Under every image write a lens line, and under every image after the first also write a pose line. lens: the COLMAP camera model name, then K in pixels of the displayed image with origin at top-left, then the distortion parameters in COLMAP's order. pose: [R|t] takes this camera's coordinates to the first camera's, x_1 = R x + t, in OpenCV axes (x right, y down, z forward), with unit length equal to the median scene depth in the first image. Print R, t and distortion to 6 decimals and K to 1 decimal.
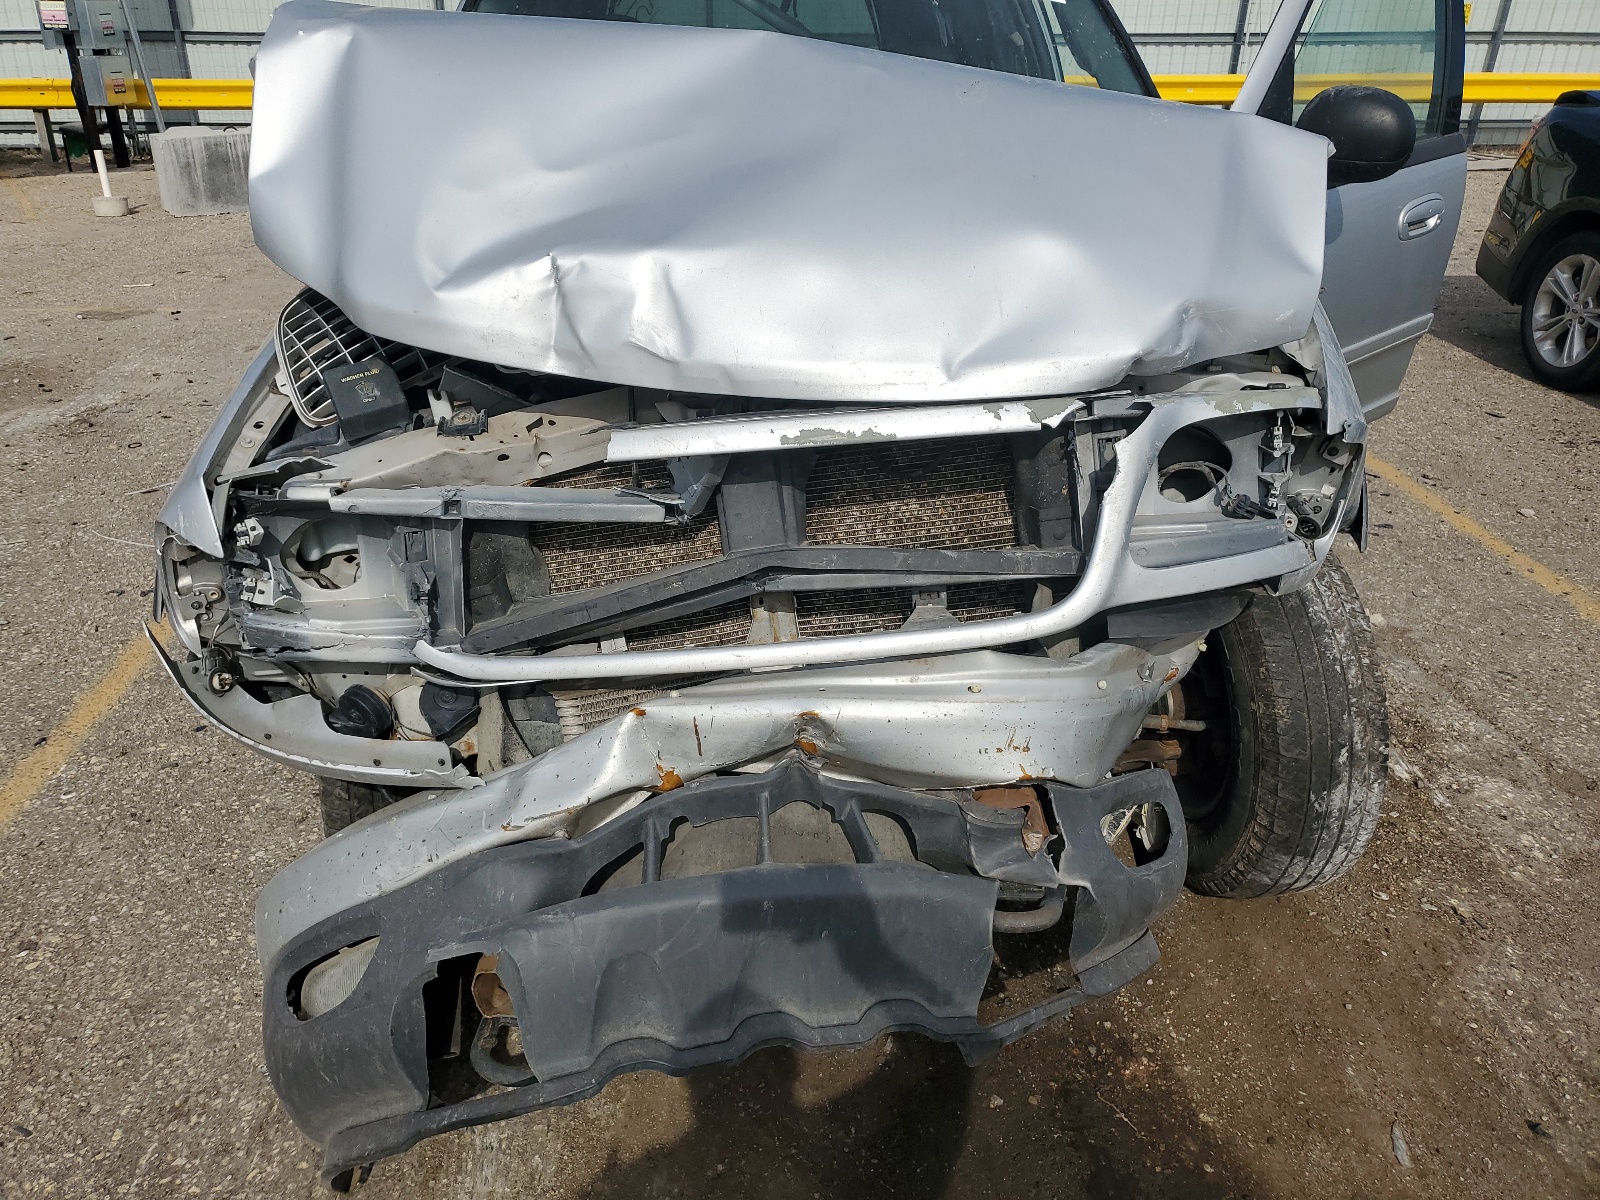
lens RADIAL K [[1233.8, 0, 773.5], [0, 1233.8, 562.9], [0, 0, 1]] dist [-0.024826, 0.044650]
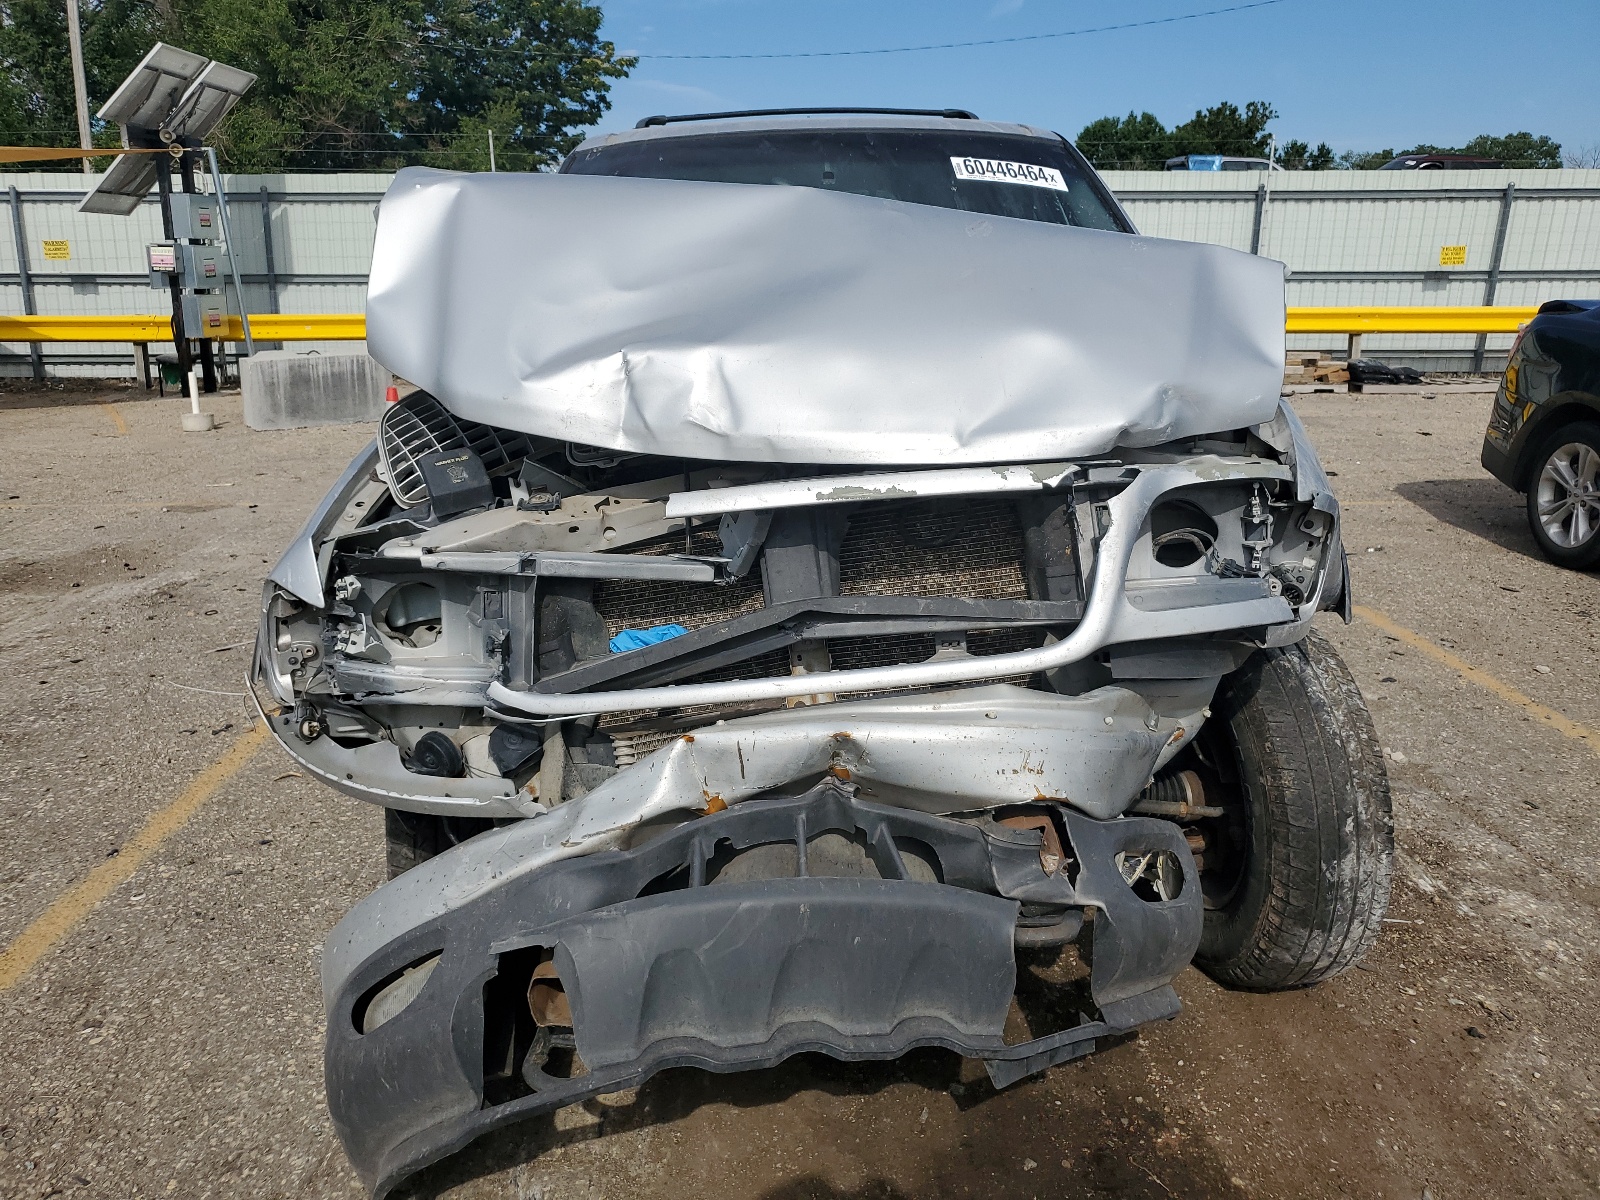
lens RADIAL K [[1275.8, 0, 800.0], [0, 1275.8, 600.0], [0, 0, 1]] dist [-0.011092, 0.019372]
pose [[0.999864, 0.000771, -0.016462, 0.008761], [-0.003888, 0.981745, -0.190163, 0.194514], [0.016015, 0.190201, 0.981614, -0.133972]]
